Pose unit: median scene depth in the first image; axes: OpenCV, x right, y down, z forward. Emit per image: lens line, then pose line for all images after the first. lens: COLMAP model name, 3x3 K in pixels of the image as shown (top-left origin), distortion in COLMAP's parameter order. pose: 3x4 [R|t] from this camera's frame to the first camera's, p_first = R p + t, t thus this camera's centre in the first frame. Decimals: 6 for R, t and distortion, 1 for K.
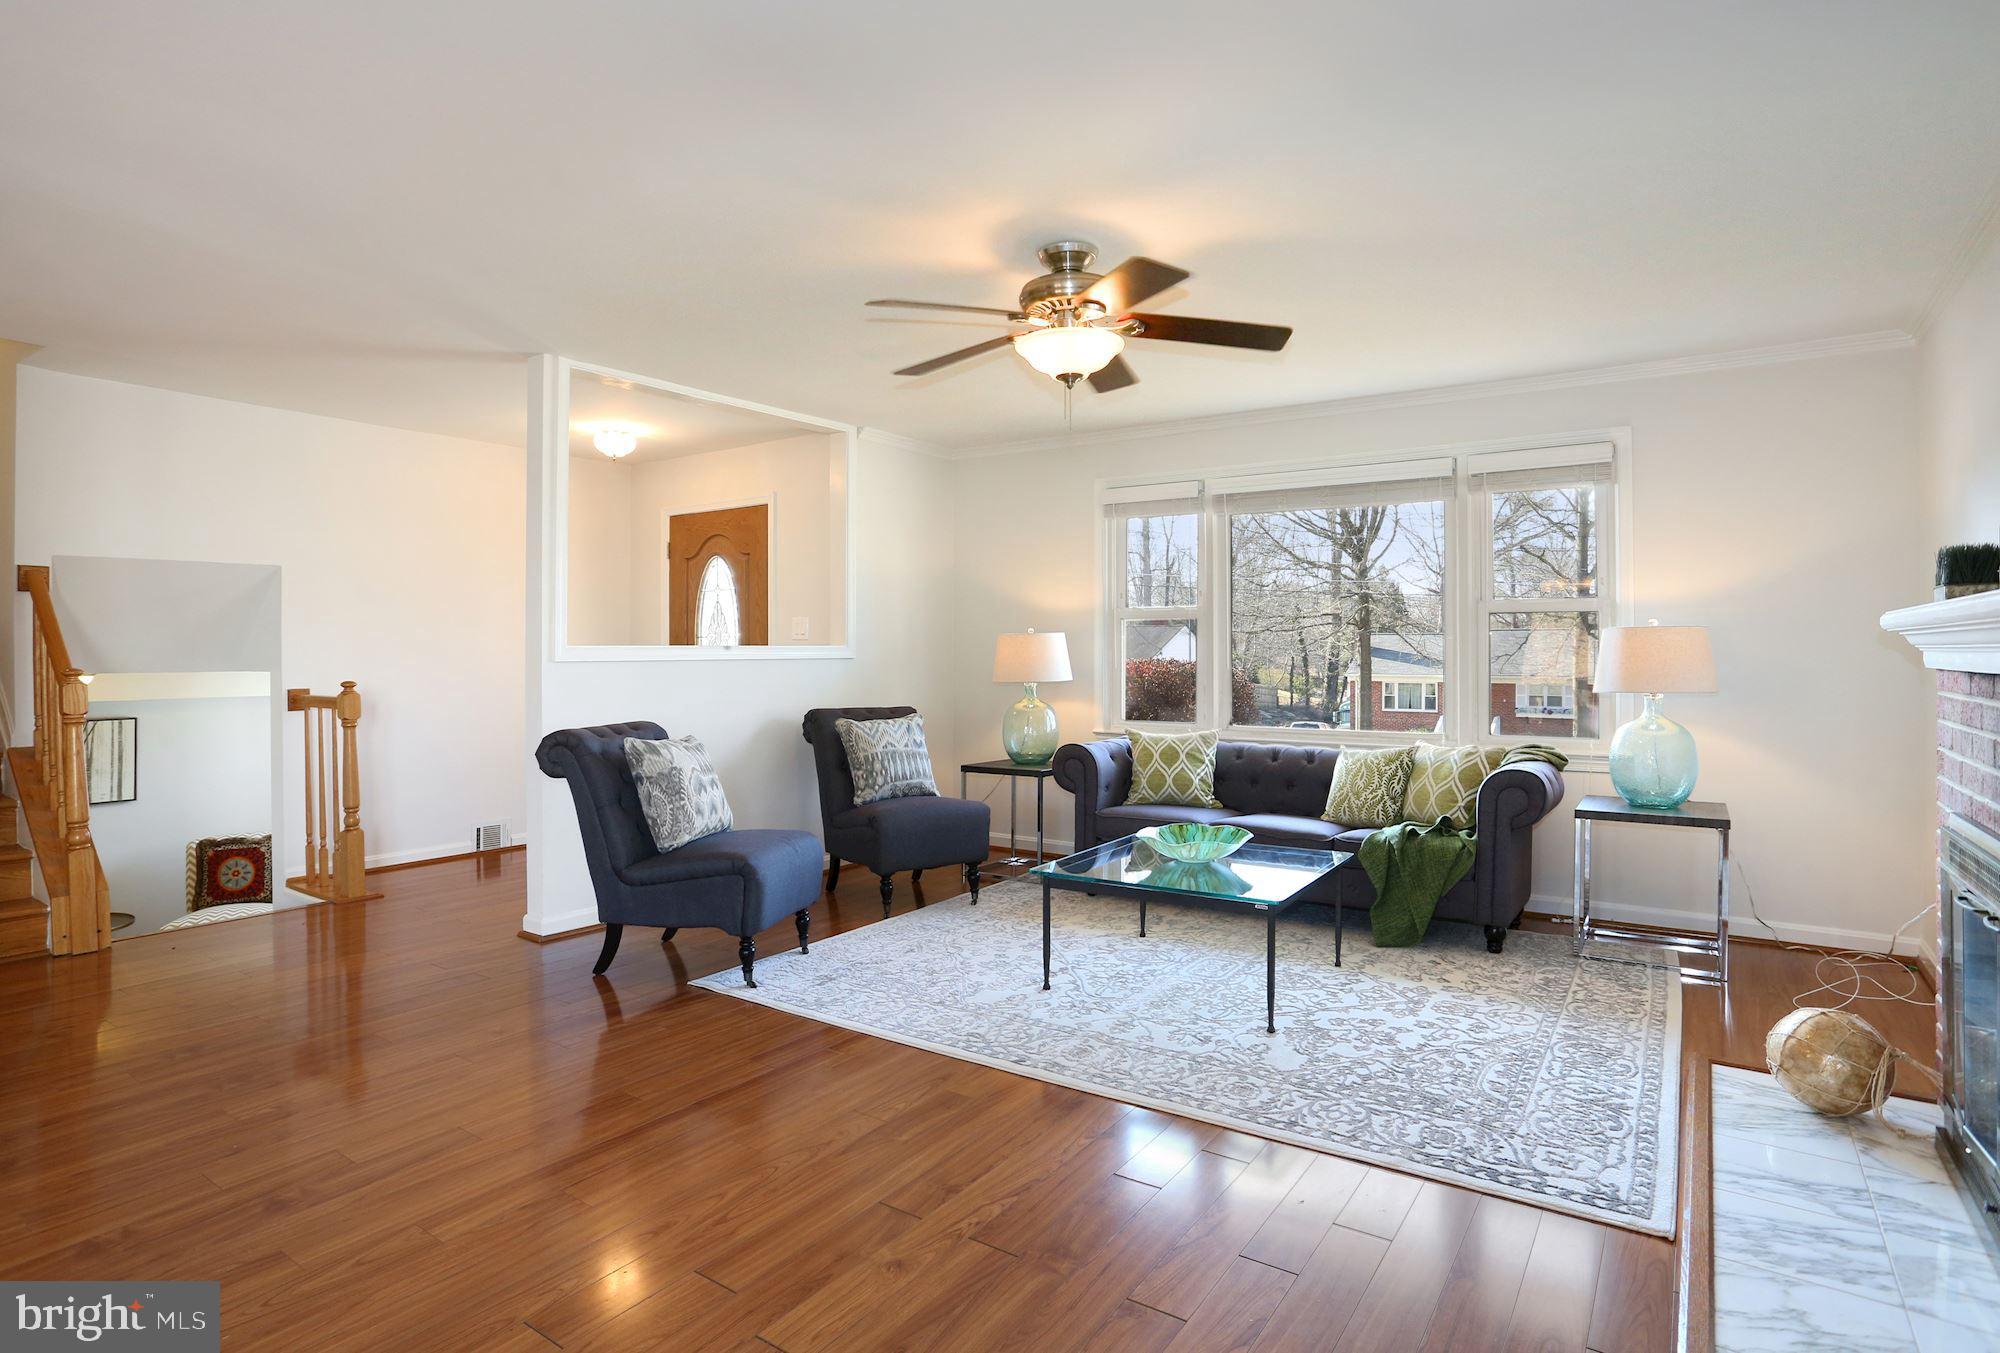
lens RADIAL K [[1048.2, 0, 1007.2], [0, 1048.2, 660.6], [0, 0, 1]] dist [-0.056473, 0.001261]
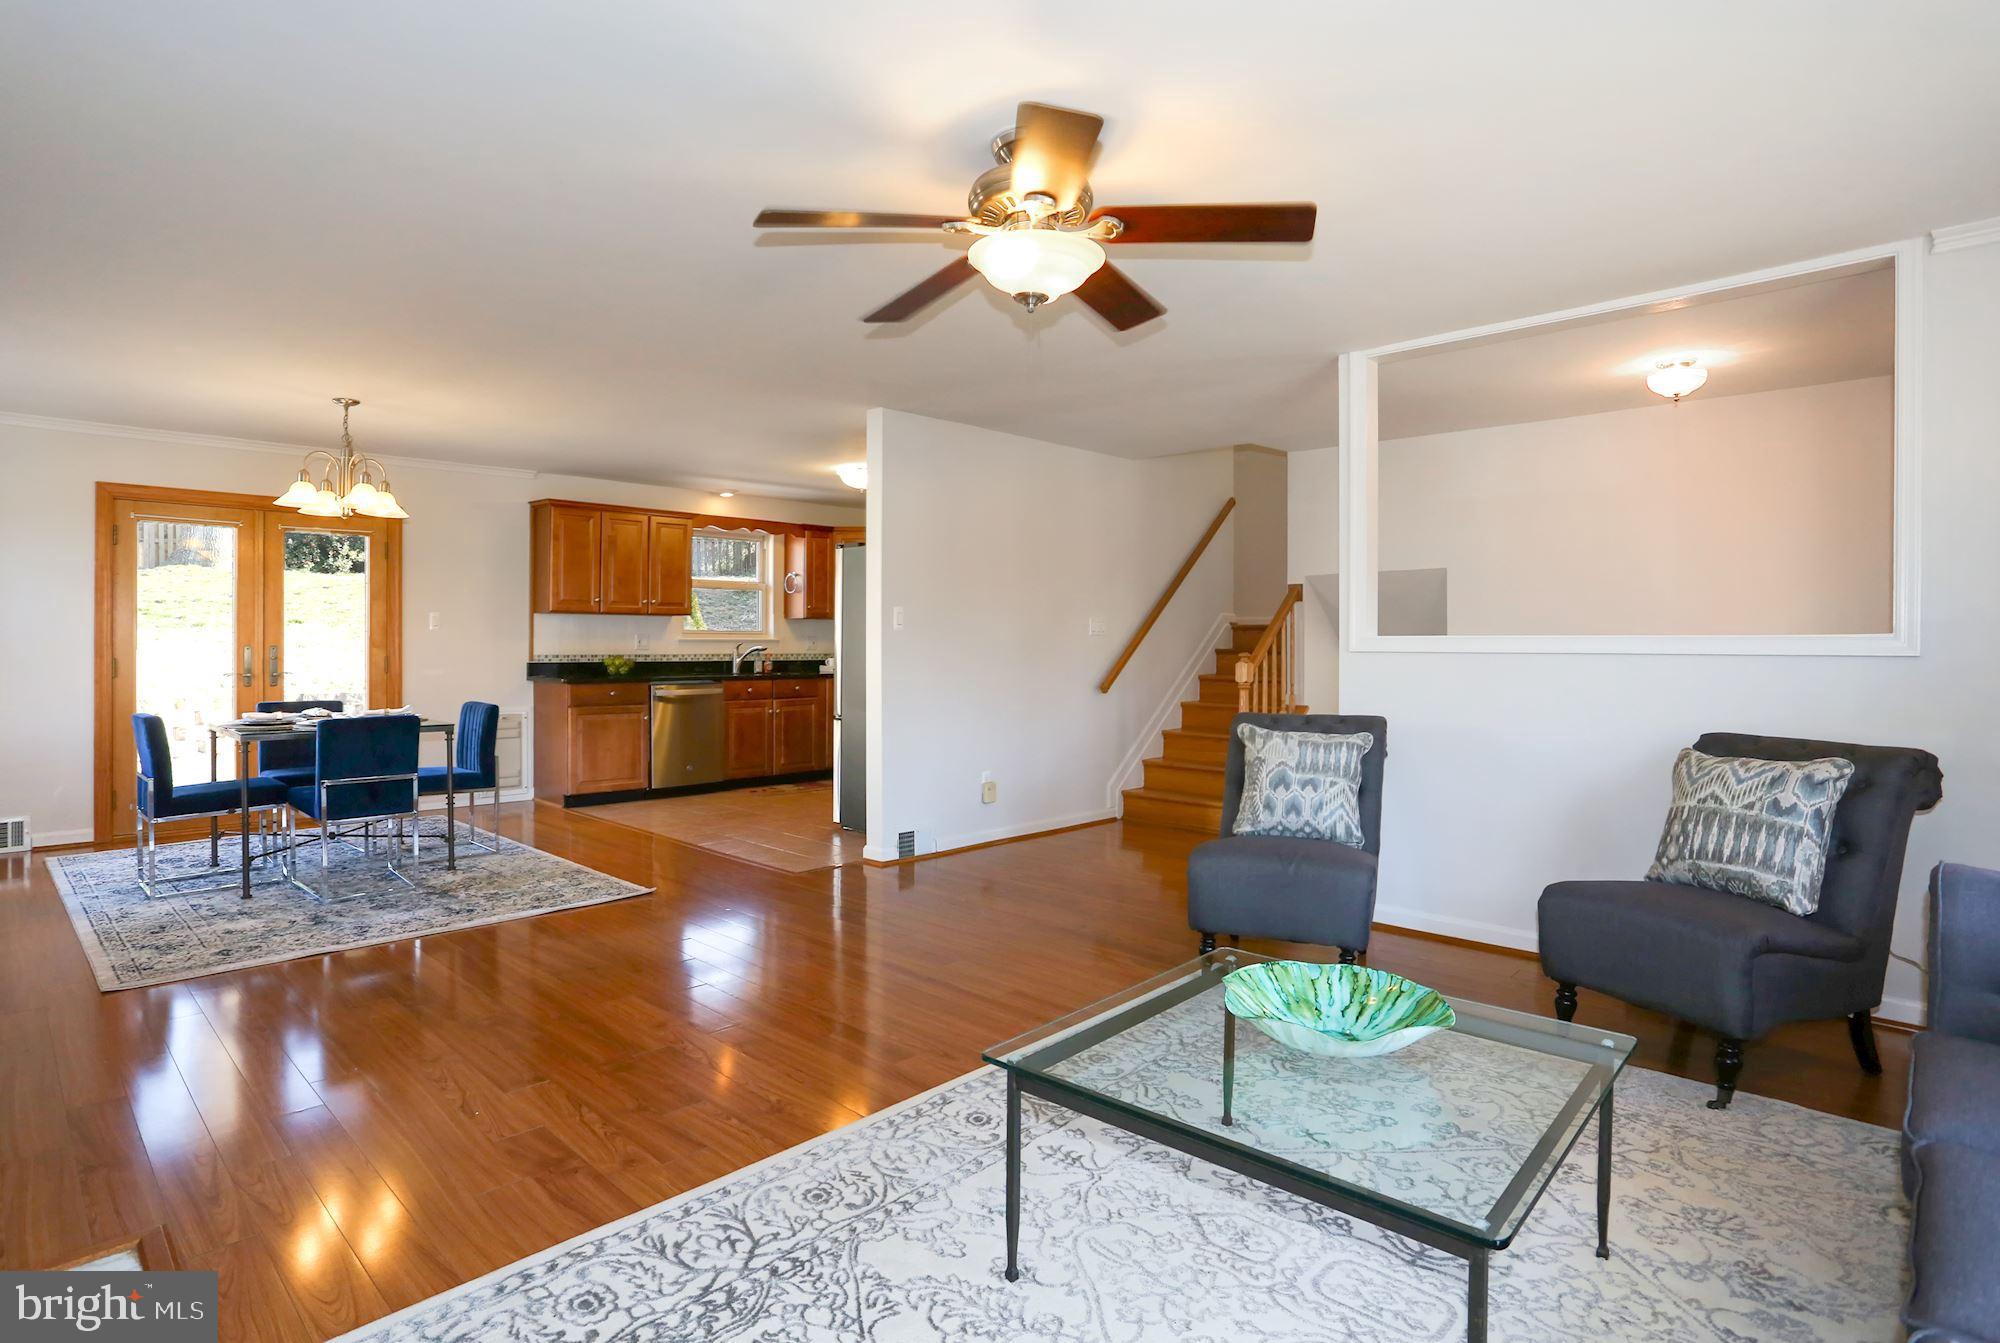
lens RADIAL K [[1035.8, 0, 1000.0], [0, 1035.8, 671.5], [0, 0, 1]] dist [-0.082515, 0.039134]
pose [[-0.169478, 0.032936, -0.984983, 0.634876], [-0.010654, 0.999322, 0.035249, -0.010591], [0.985476, 0.016468, -0.169012, 0.838830]]
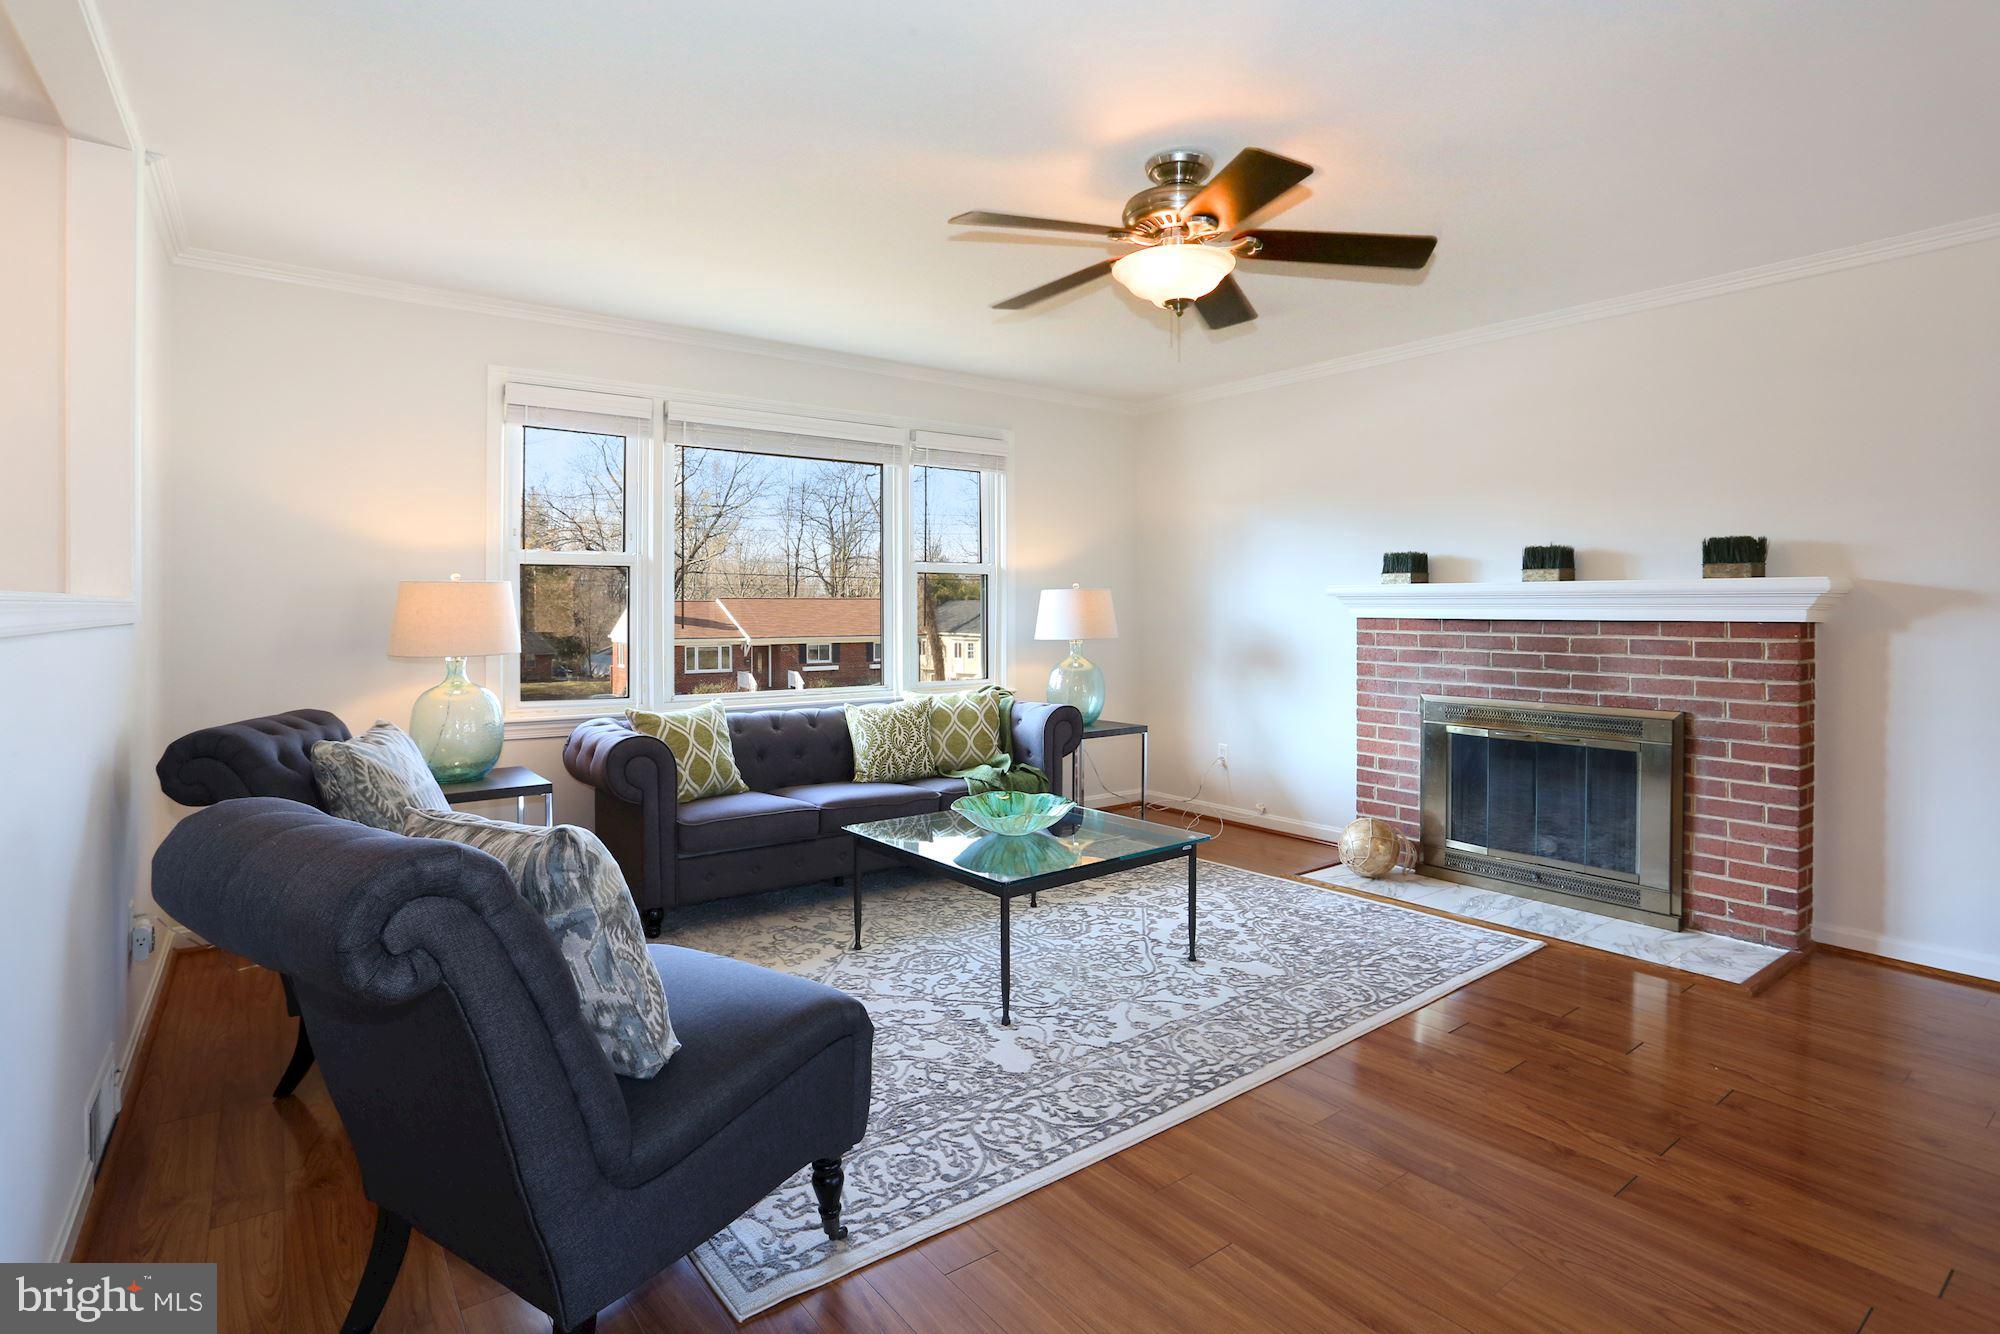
lens RADIAL K [[986.4, 0, 1002.7], [0, 986.4, 612.1], [0, 0, 1]] dist [-0.046436, 0.000575]
pose [[0.319713, -0.002497, 0.947511, -0.597106], [0.006652, 0.999978, 0.000391, -0.005362], [-0.947491, 0.006178, 0.319722, 0.660399]]
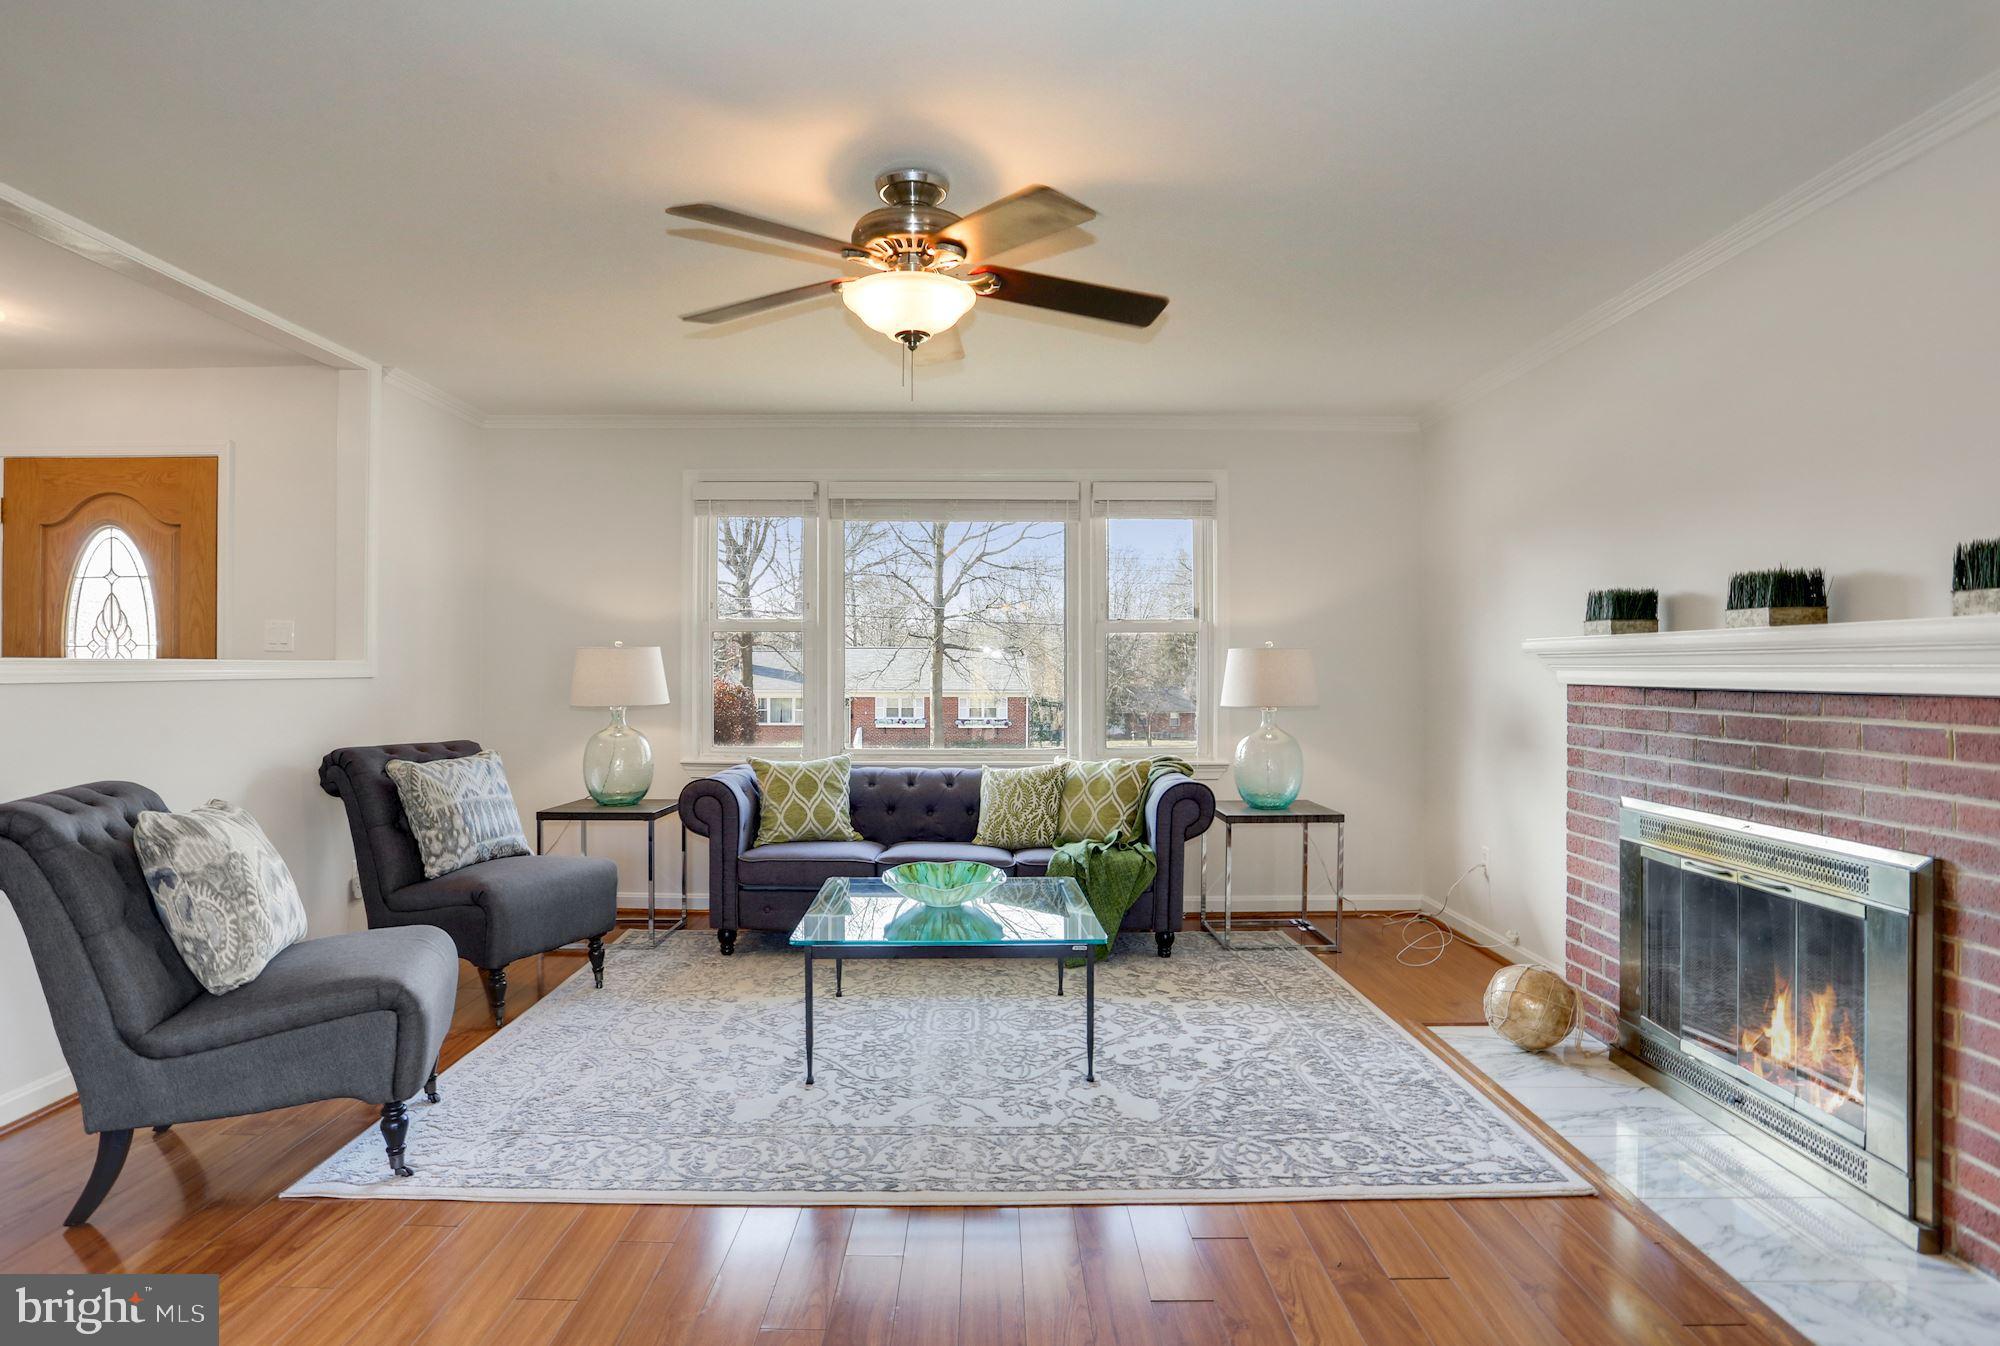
lens RADIAL K [[1035.8, 0, 1000.0], [0, 1035.8, 673.0], [0, 0, 1]] dist [-0.082515, 0.039134]
pose [[0.822725, 0.000918, 0.568438, -0.256390], [0.001150, 0.999994, -0.003279, -0.002849], [-0.568438, 0.003351, 0.822719, 0.224369]]
